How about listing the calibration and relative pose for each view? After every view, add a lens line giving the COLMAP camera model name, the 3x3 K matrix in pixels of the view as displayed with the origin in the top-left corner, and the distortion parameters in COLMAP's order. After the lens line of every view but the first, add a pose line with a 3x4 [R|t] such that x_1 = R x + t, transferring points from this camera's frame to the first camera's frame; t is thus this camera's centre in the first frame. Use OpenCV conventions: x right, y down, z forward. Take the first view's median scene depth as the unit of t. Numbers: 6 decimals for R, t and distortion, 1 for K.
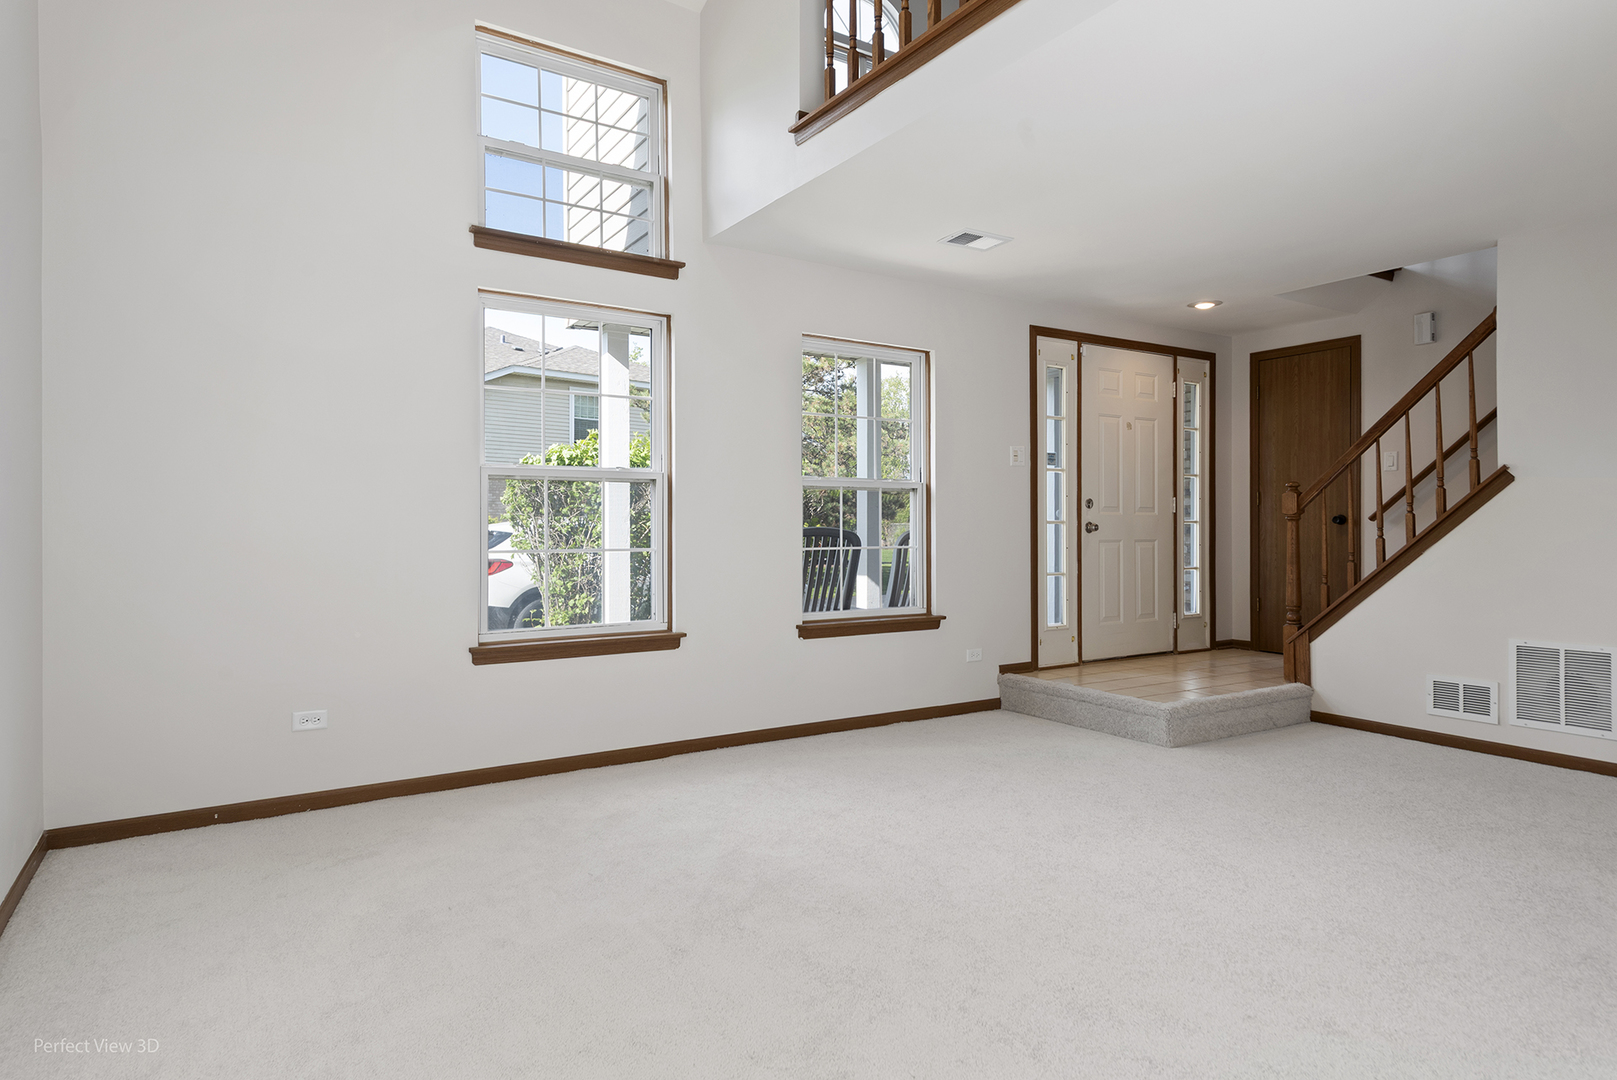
lens RADIAL K [[913.0, 0, 803.6], [0, 913.0, 527.9], [0, 0, 1]] dist [0.030338, -0.007980]
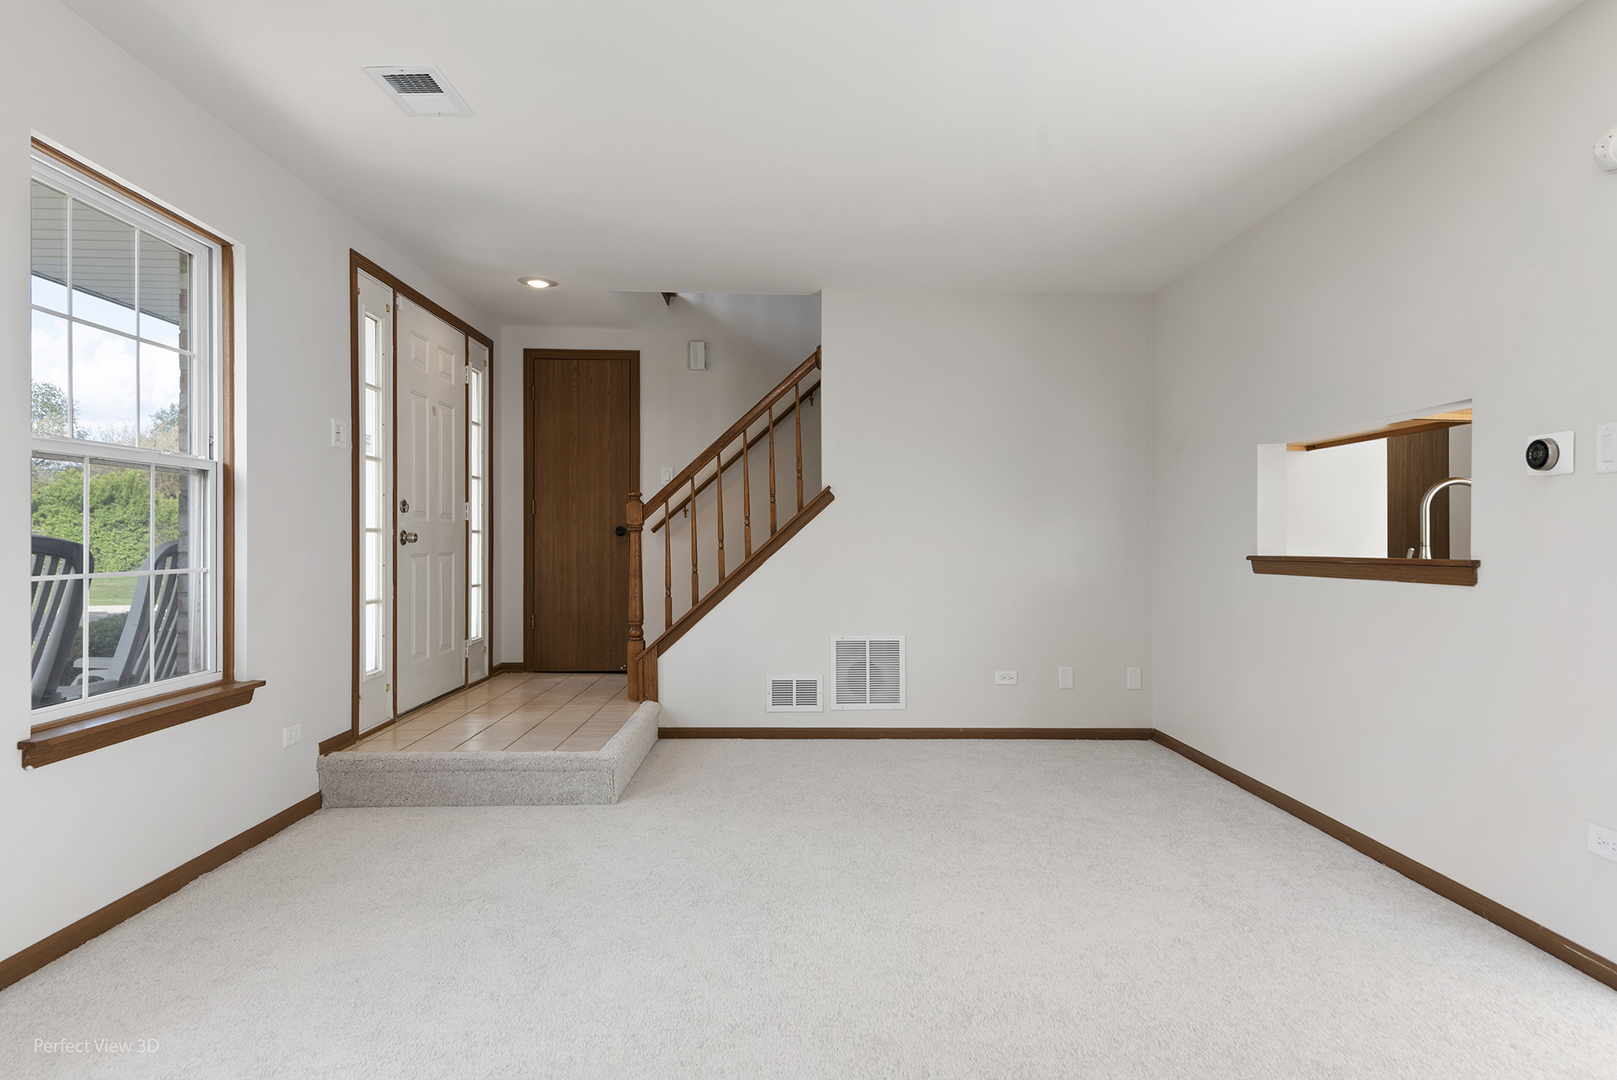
lens RADIAL K [[913.0, 0, 819.5], [0, 913.0, 531.1], [0, 0, 1]] dist [0.030338, -0.007980]
pose [[0.509078, 0.011640, 0.860642, -0.177829], [-0.004264, 0.999930, -0.011001, 0.001129], [-0.860710, 0.001931, 0.509092, 0.334659]]
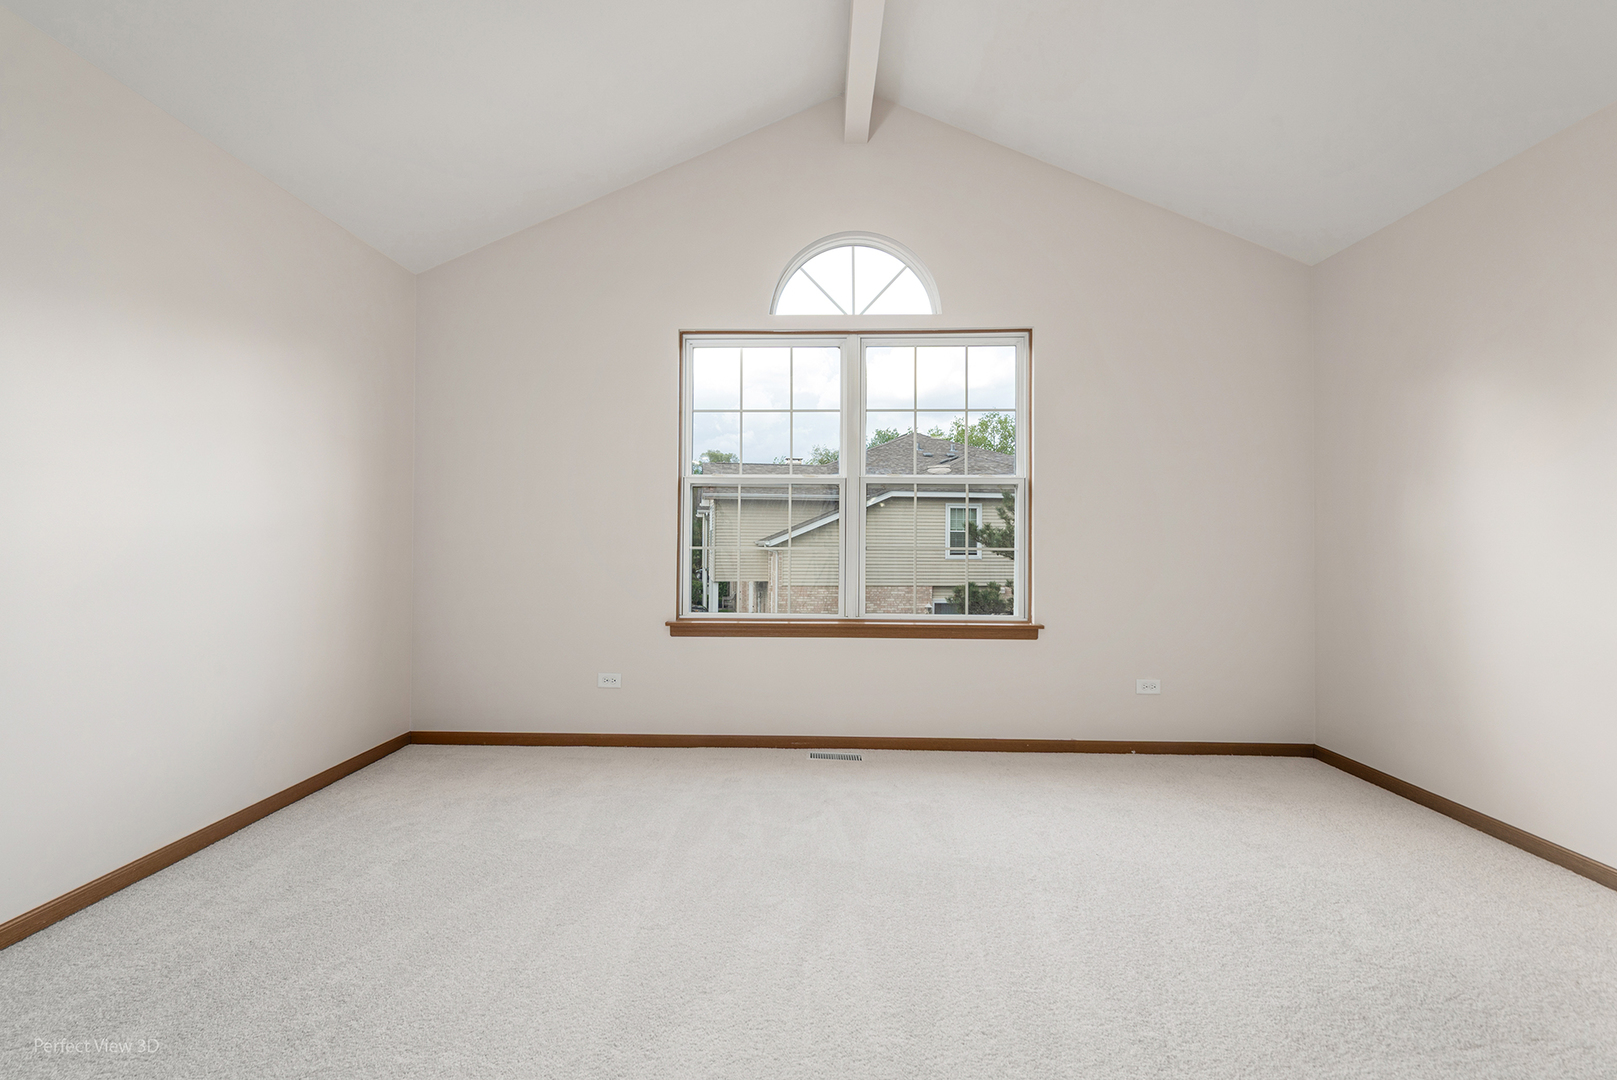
lens RADIAL K [[758.0, 0, 808.6], [0, 758.0, 541.9], [0, 0, 1]] dist [-0.000574, 0.000003]
pose [[0.817608, 0.009584, -0.575696, 0.365909], [-0.000112, 0.999864, 0.016486, 0.002675], [0.575776, -0.013415, 0.817498, 0.252389]]
